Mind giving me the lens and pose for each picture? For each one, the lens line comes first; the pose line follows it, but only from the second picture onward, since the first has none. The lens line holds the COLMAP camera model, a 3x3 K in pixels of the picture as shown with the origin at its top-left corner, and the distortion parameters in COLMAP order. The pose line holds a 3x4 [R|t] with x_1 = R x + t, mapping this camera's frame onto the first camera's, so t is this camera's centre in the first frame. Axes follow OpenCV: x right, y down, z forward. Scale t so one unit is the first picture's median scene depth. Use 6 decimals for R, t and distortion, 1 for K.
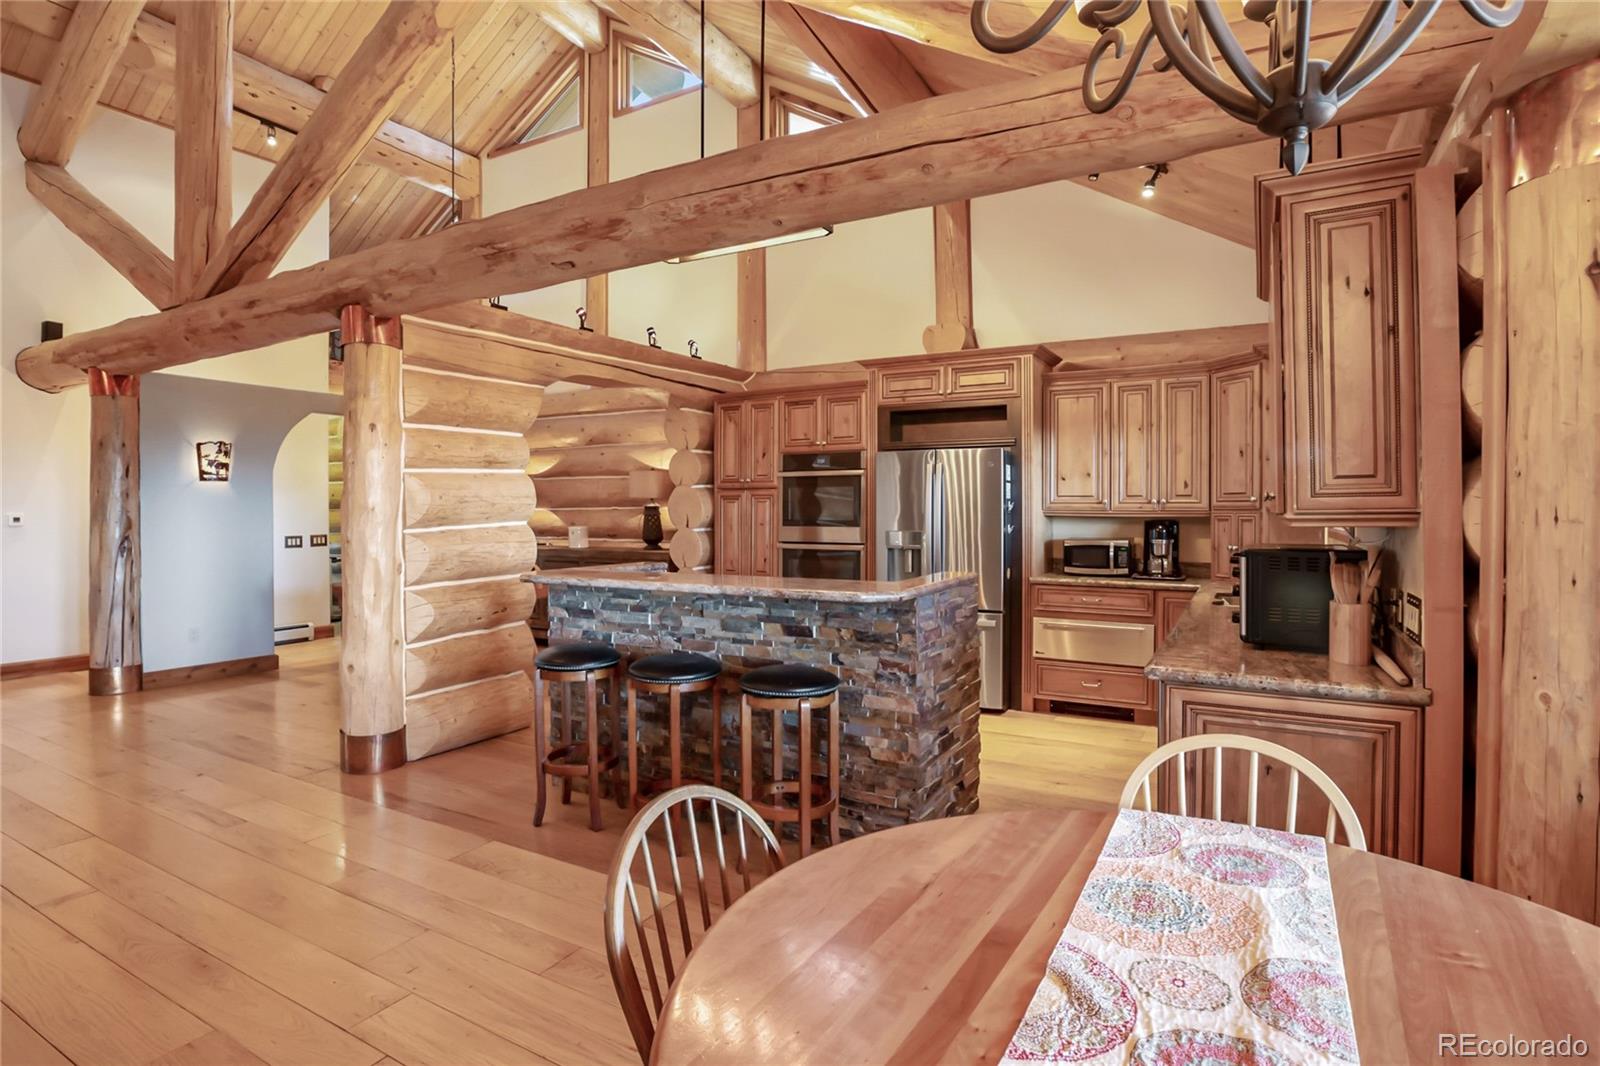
lens RADIAL K [[816.8, 0, 797.3], [0, 816.8, 515.2], [0, 0, 1]] dist [-0.104460, 0.043875]
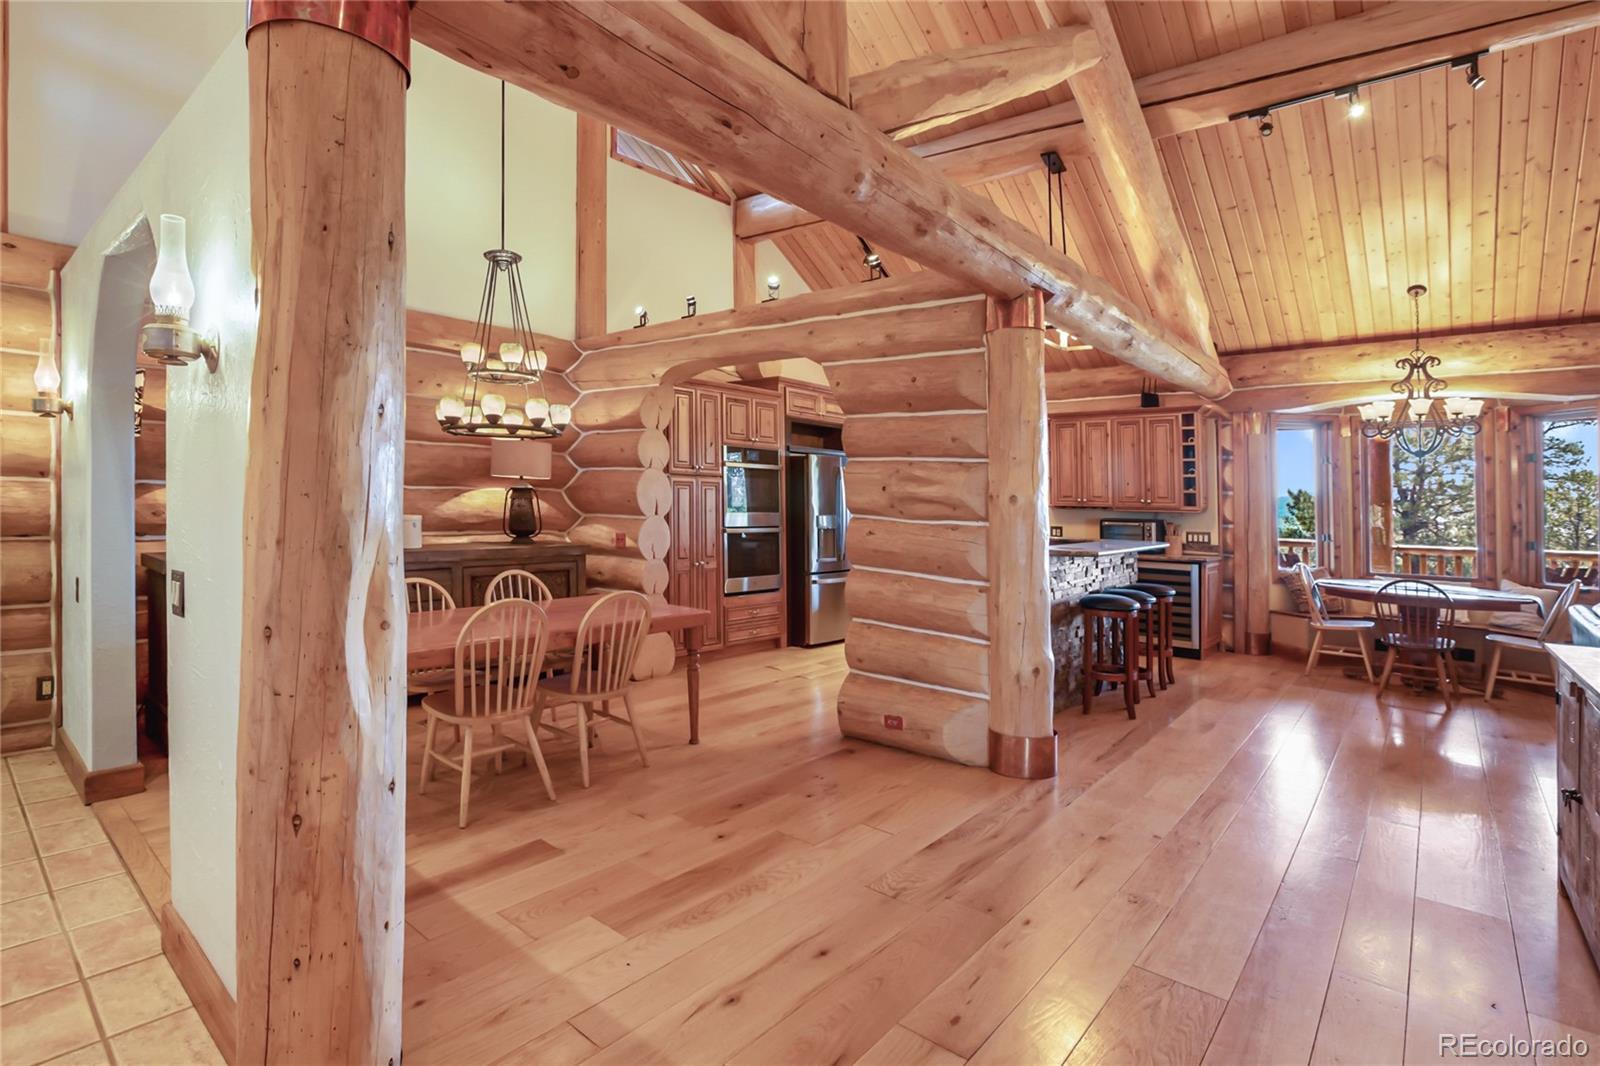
lens RADIAL K [[789.2, 0, 794.3], [0, 789.2, 467.7], [0, 0, 1]] dist [0.000298, 0.000427]
pose [[0.173170, 0.046480, 0.983795, -1.190947], [-0.013155, 0.998906, -0.044878, -0.000526], [-0.984804, -0.005170, 0.173592, 0.856667]]
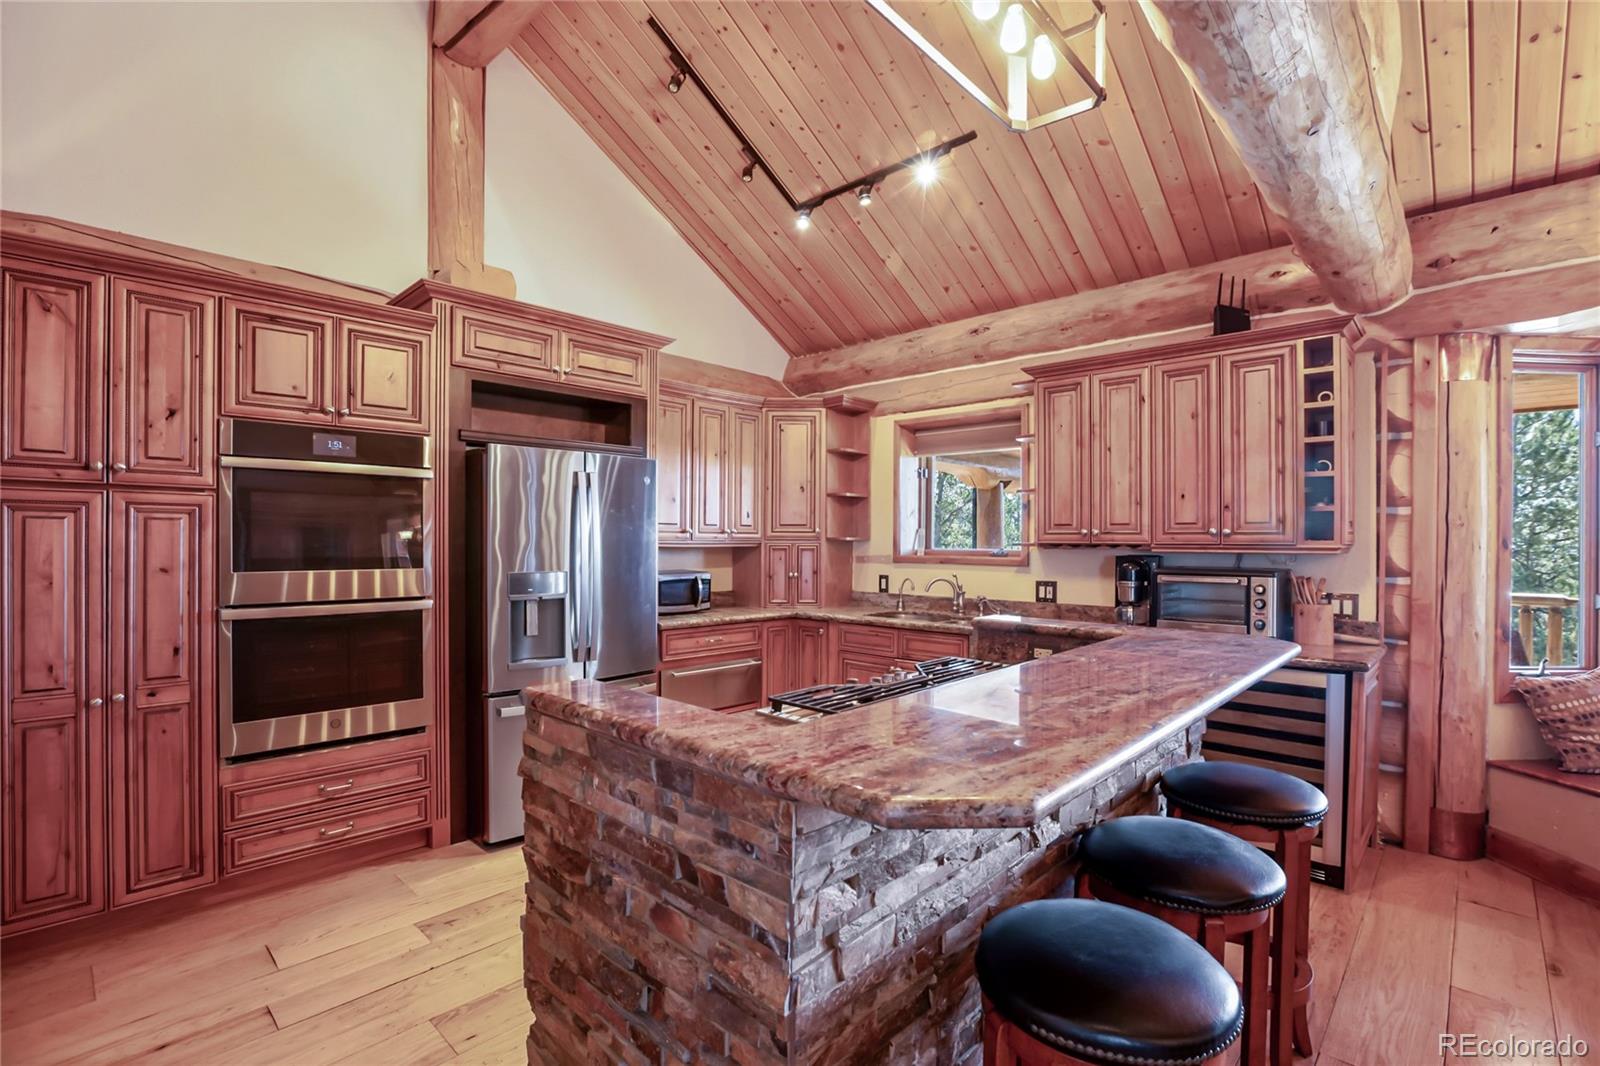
lens RADIAL K [[738.8, 0, 795.4], [0, 738.8, 565.7], [0, 0, 1]] dist [-0.028178, 0.000481]
pose [[0.244347, -0.033199, 0.969119, -0.389195], [0.003376, 0.999437, 0.033386, -0.004647], [-0.969682, -0.004886, 0.244322, 0.682972]]
